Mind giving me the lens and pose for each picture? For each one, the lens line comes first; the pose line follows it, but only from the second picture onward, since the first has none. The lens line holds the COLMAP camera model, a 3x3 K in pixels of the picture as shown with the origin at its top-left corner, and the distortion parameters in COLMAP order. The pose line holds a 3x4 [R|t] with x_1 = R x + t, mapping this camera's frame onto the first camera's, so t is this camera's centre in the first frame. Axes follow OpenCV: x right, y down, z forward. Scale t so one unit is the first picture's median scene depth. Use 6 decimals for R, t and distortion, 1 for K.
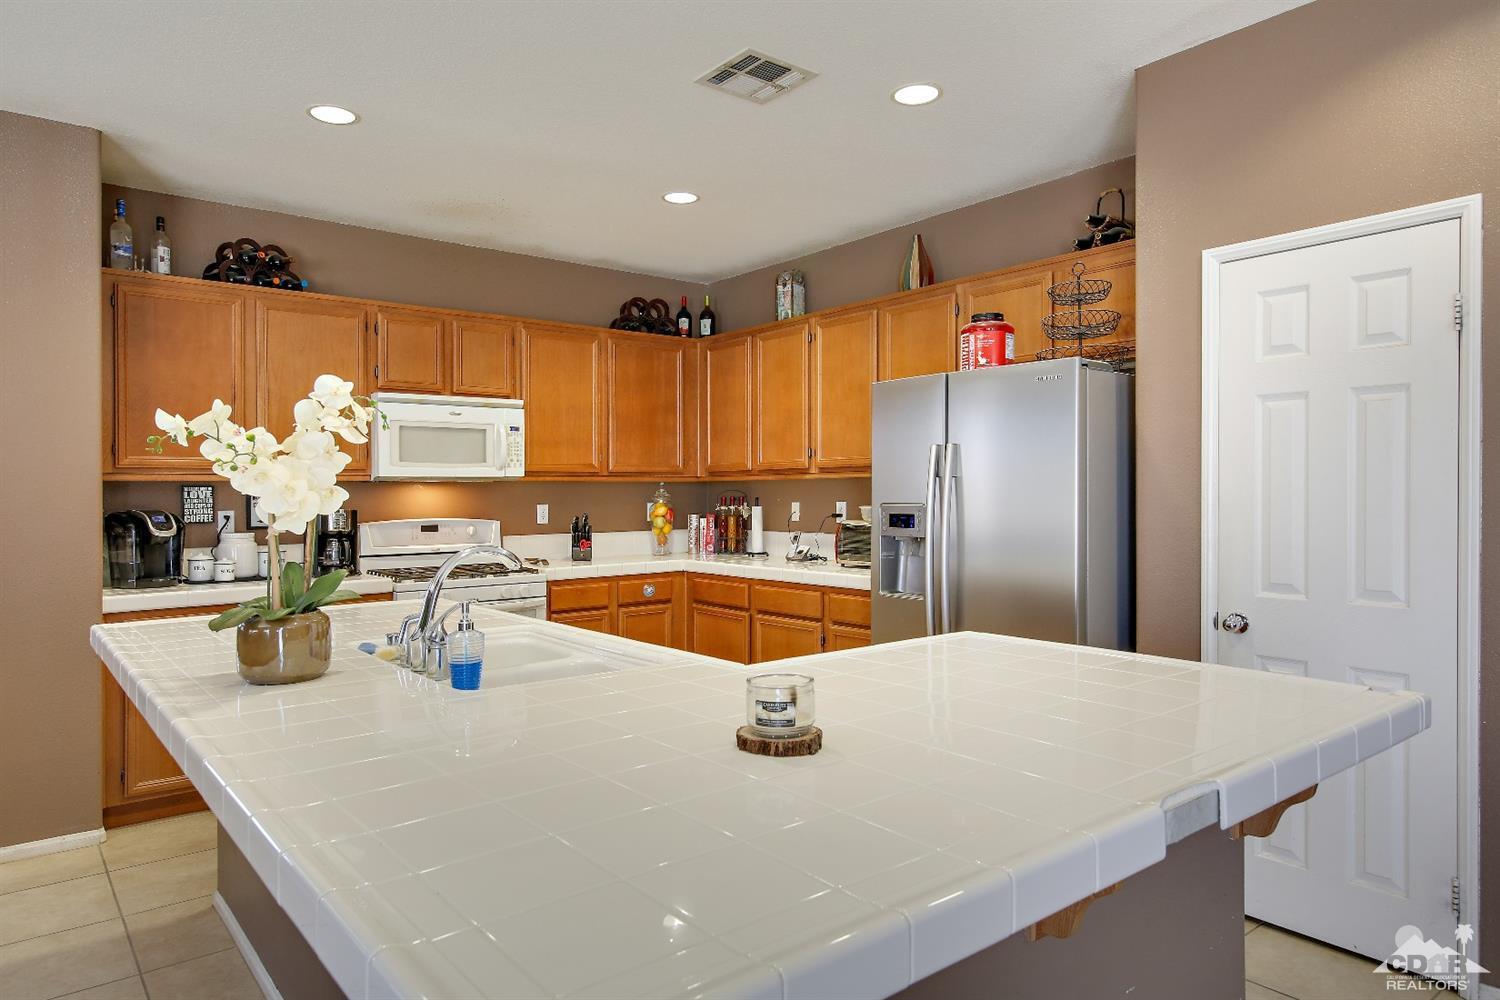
lens RADIAL K [[931.1, 0, 750.0], [0, 931.1, 500.0], [0, 0, 1]] dist [-0.003450, -0.001129]
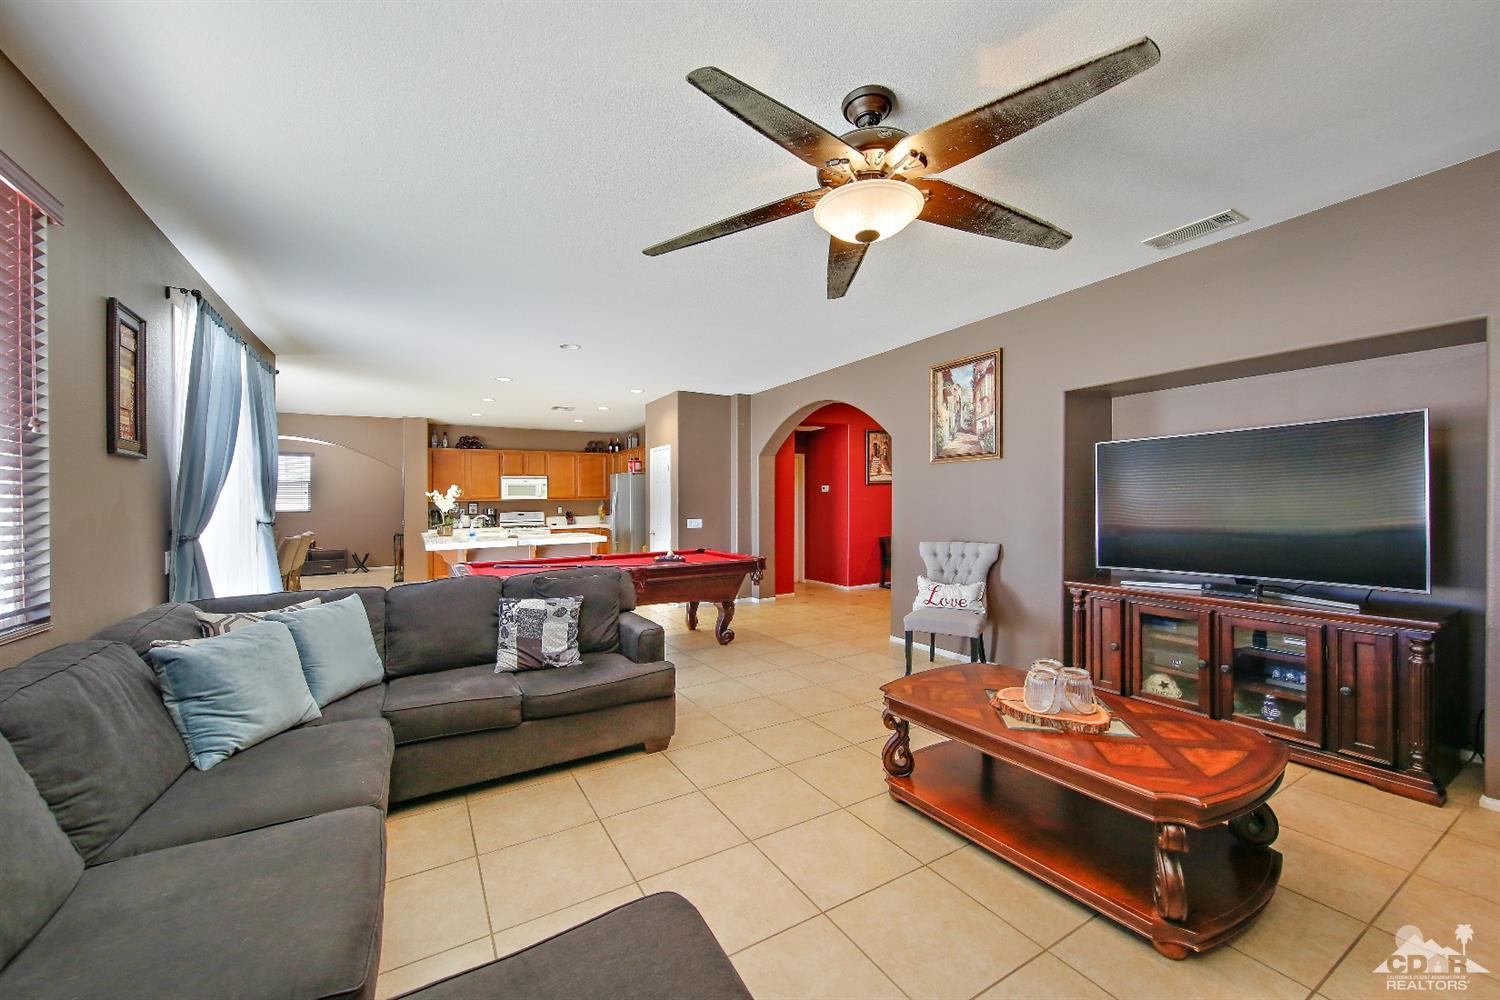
lens RADIAL K [[572.8, 0, 754.8], [0, 572.8, 503.2], [0, 0, 1]] dist [0.000682, 0.000009]
pose [[0.988991, -0.006696, -0.147826, 0.768651], [0.006332, 0.999976, -0.002932, 0.000891], [0.147842, 0.001964, 0.989009, -0.897883]]
